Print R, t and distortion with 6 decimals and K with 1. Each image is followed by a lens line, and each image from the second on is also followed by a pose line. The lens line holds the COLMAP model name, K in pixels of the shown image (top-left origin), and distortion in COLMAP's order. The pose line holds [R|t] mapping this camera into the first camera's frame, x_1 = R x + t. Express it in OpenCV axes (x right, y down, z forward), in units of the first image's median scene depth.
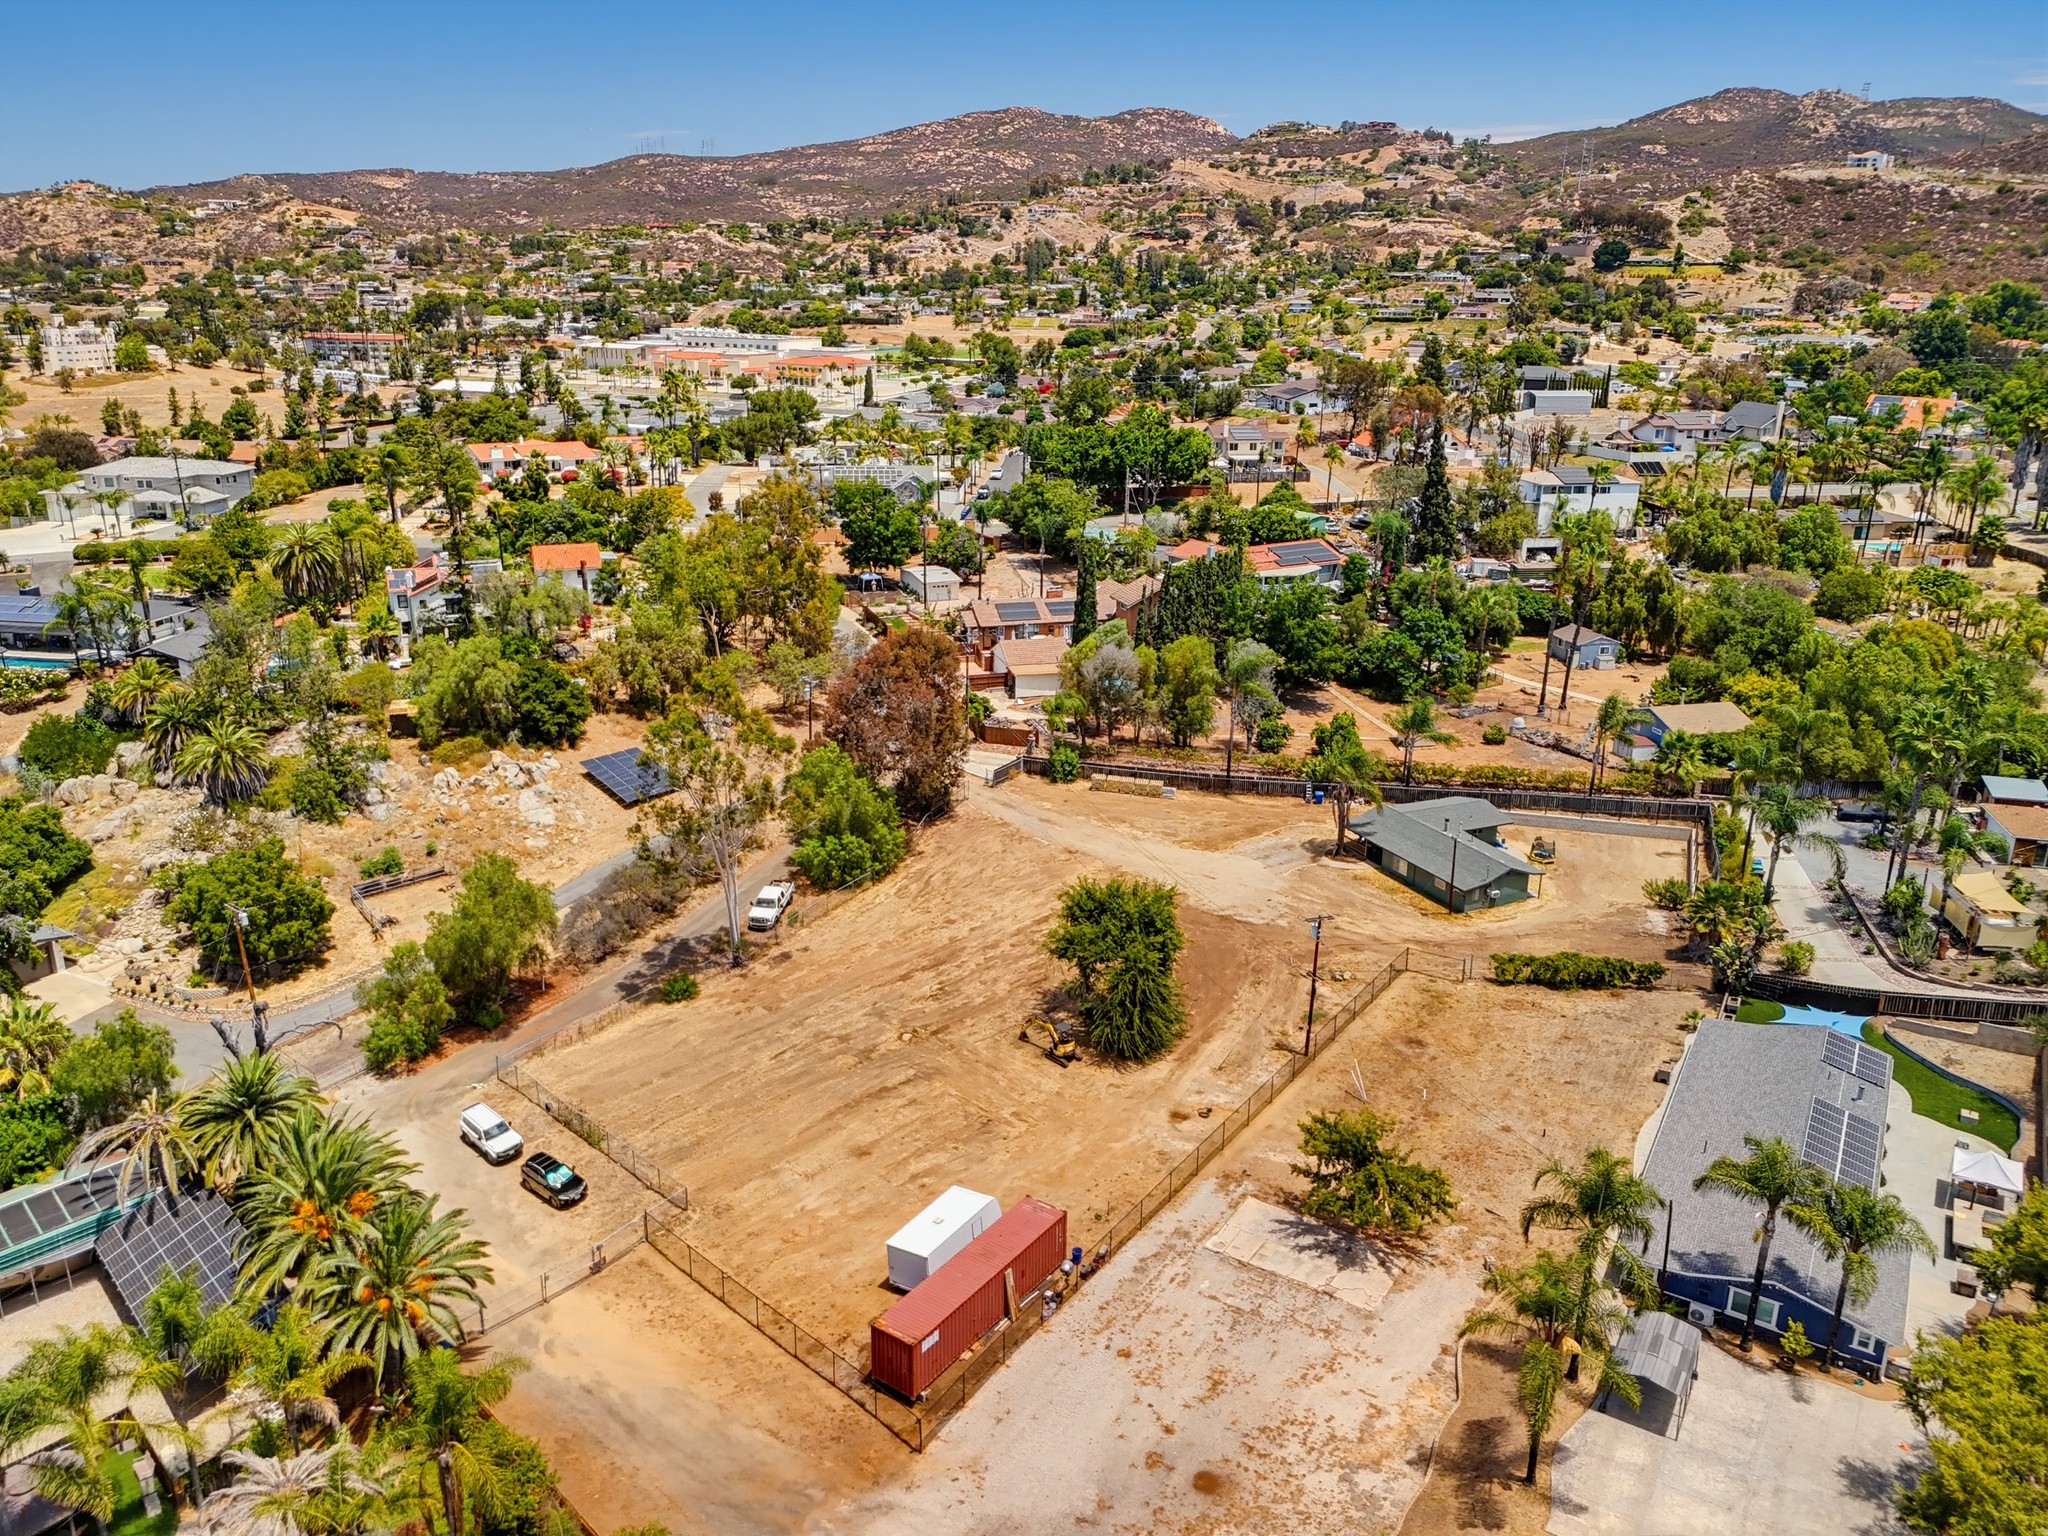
lens RADIAL K [[1548.7, 0, 1031.4], [0, 1548.7, 723.0], [0, 0, 1]] dist [0.090589, -0.090496]
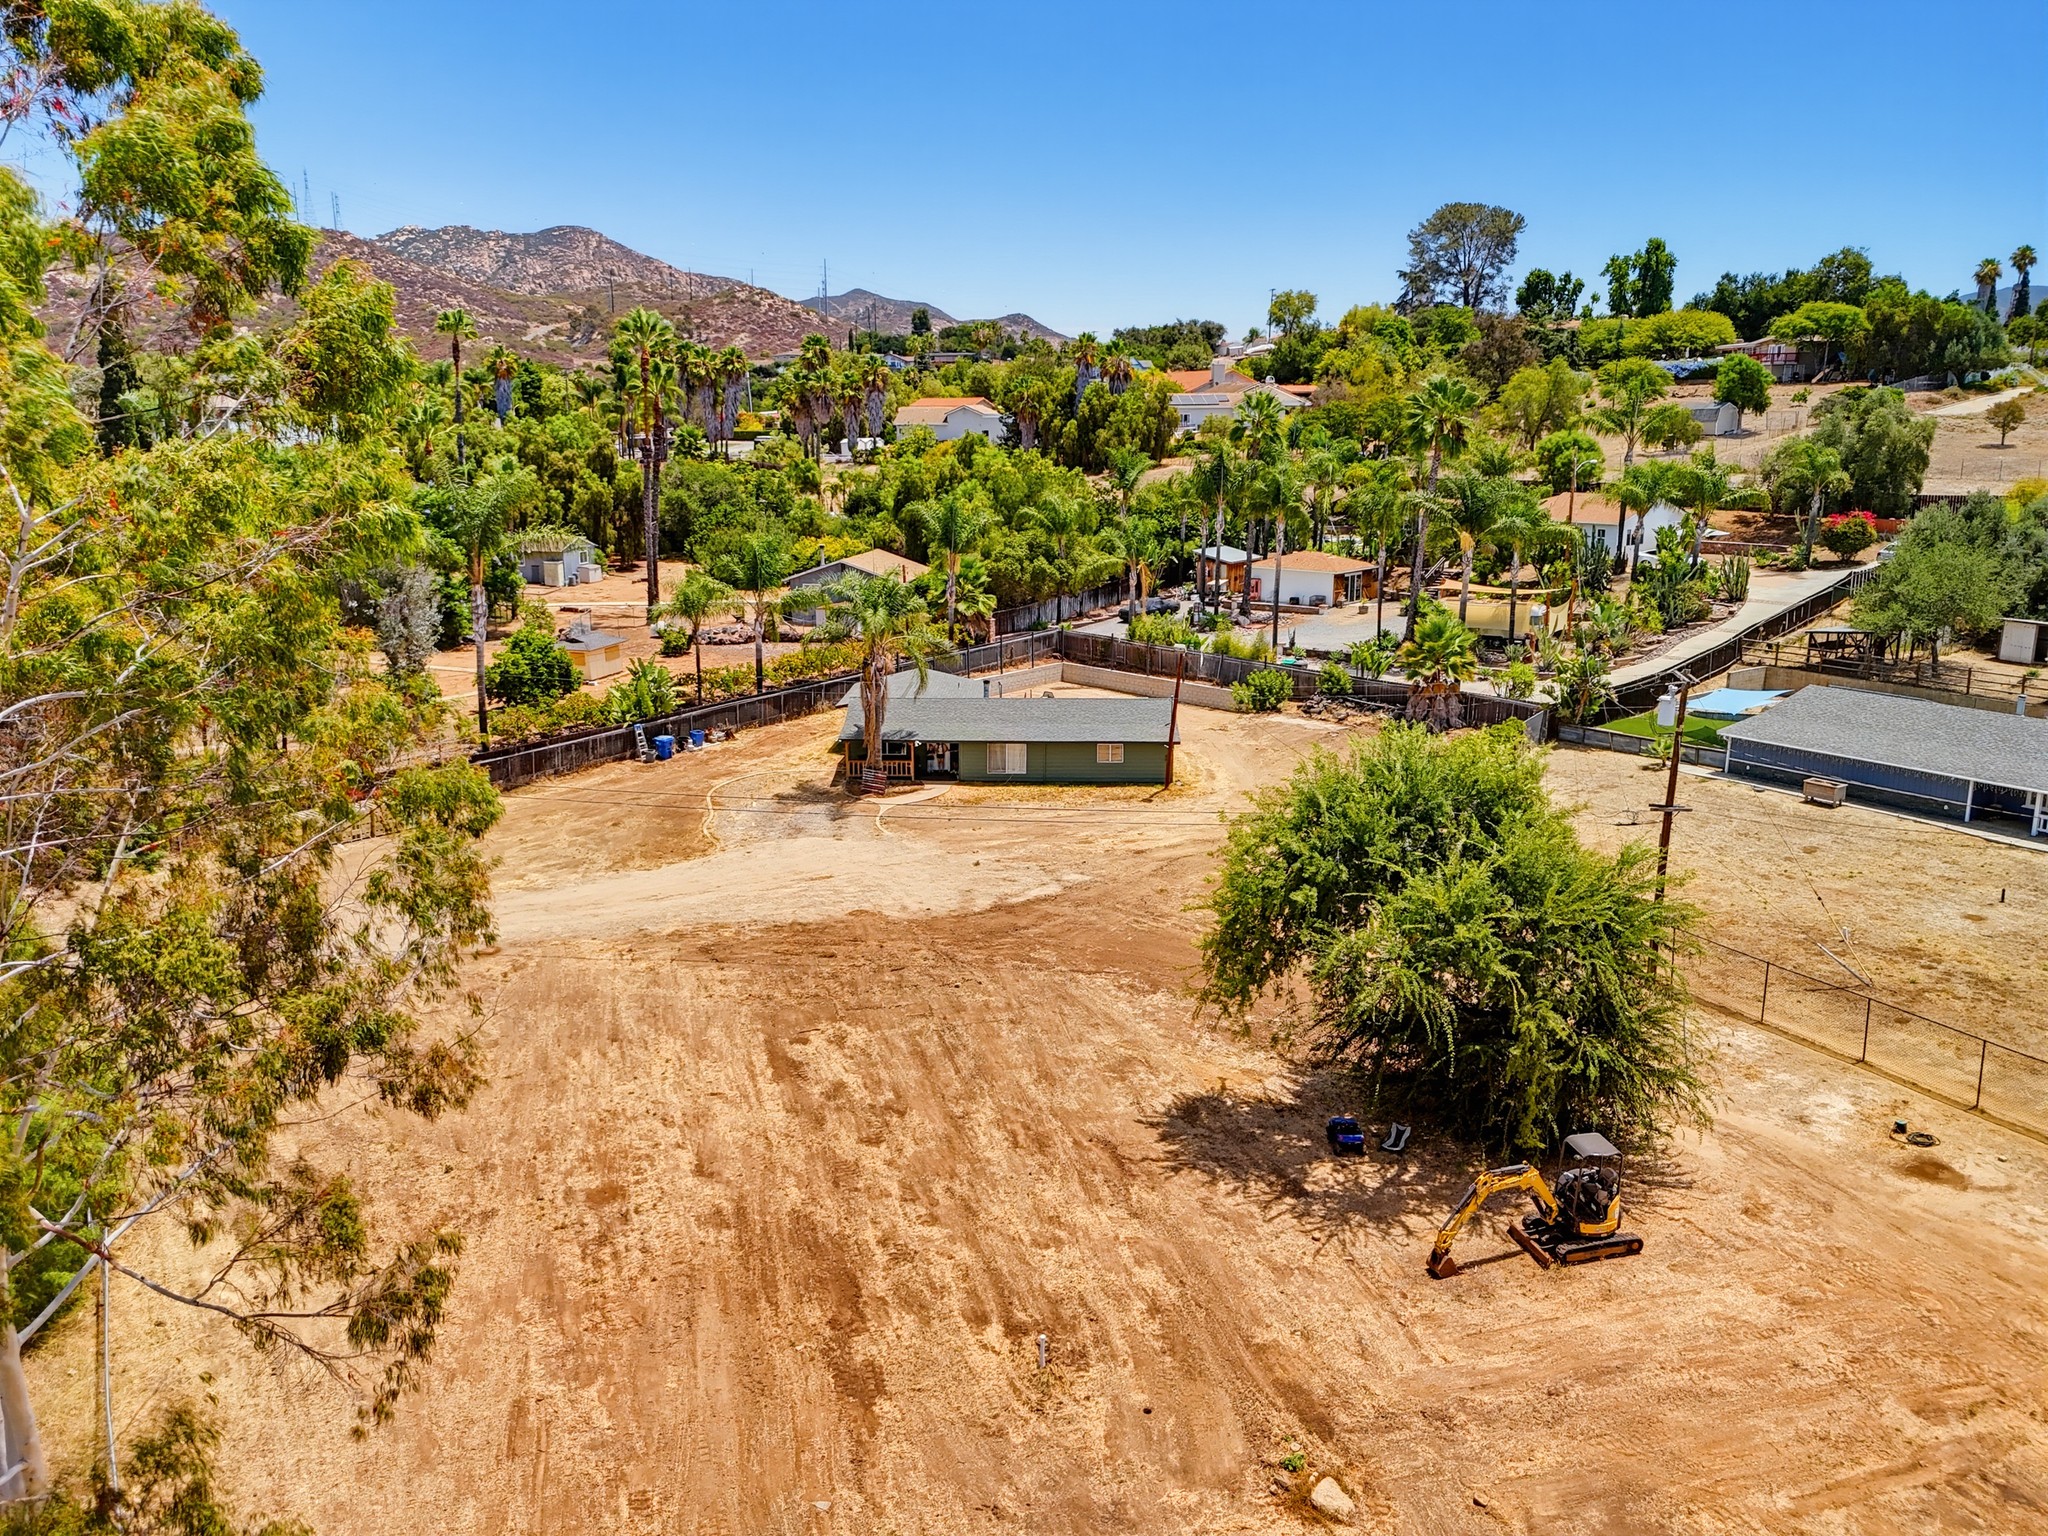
lens RADIAL K [[1531.1, 0, 1023.4], [0, 1531.1, 763.1], [0, 0, 1]] dist [0.060255, -0.052792]
pose [[0.451462, -0.219826, 0.864788, -0.032609], [0.270361, 0.957319, 0.102205, 0.005024], [-0.850345, 0.187663, 0.491626, 0.097747]]
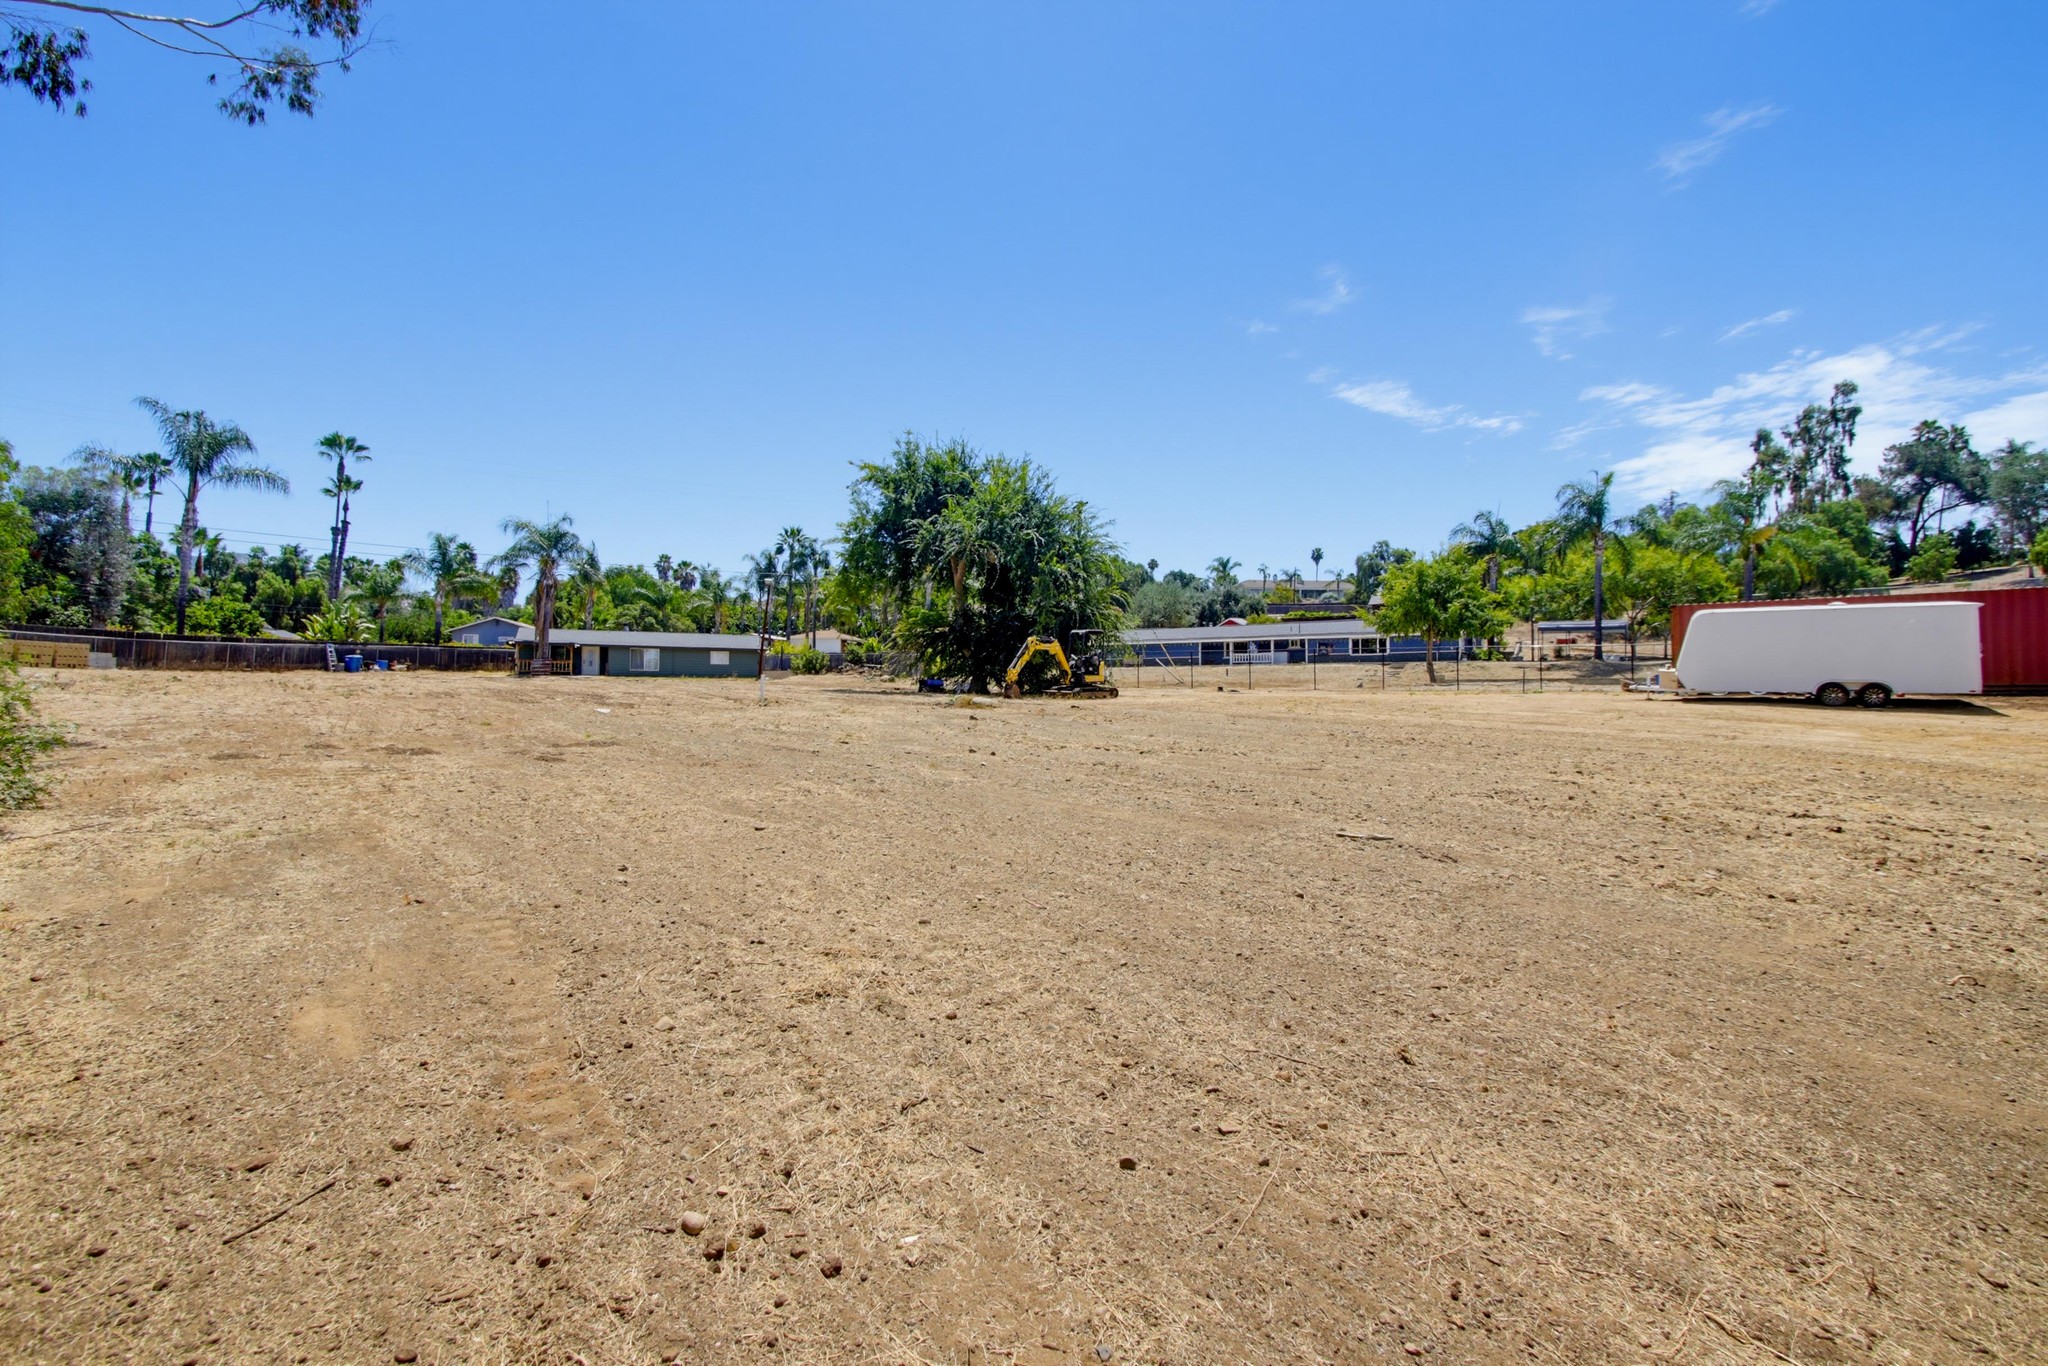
lens RADIAL K [[922.8, 0, 1043.8], [0, 922.8, 684.5], [0, 0, 1]] dist [0.001263, 0.000250]
pose [[0.020227, -0.009301, 0.999752, -0.033260], [0.285262, 0.958445, 0.003145, 0.021857], [-0.958236, 0.285127, 0.022040, 0.107057]]
